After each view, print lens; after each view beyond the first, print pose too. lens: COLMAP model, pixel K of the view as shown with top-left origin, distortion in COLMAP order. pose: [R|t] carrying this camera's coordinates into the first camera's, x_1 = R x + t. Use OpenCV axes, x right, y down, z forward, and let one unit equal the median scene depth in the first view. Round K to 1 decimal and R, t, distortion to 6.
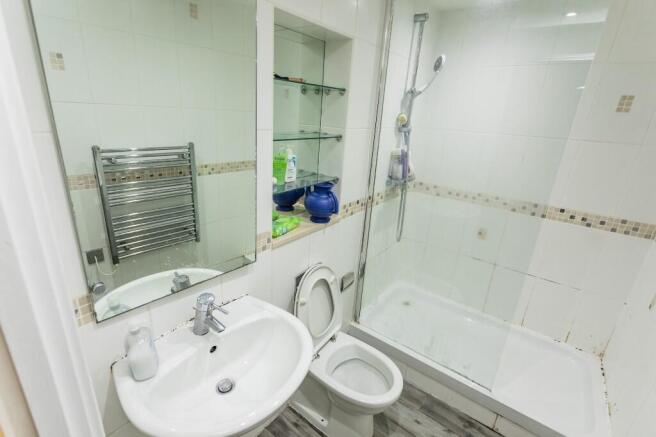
lens RADIAL K [[297.0, 0, 322.6], [0, 297.0, 219.3], [0, 0, 1]] dist [-0.000286, 0.000076]
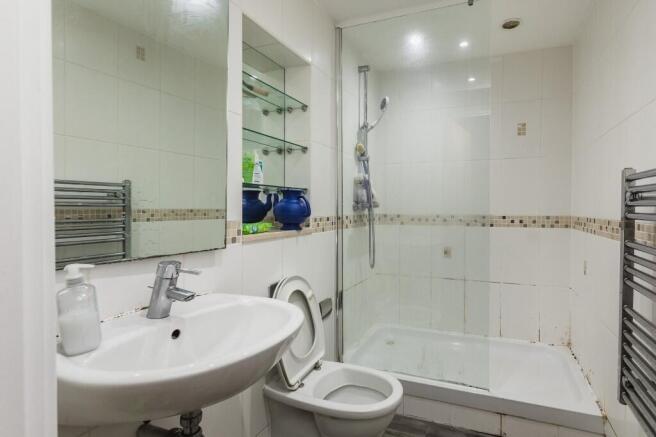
lens RADIAL K [[322.8, 0, 373.5], [0, 322.8, 217.4], [0, 0, 1]] dist [-0.003478, 0.000412]
pose [[0.953062, -0.061096, 0.296548, -0.053767], [0.146374, 0.950343, -0.274633, 0.247374], [-0.265043, 0.305149, 0.914678, -0.018319]]
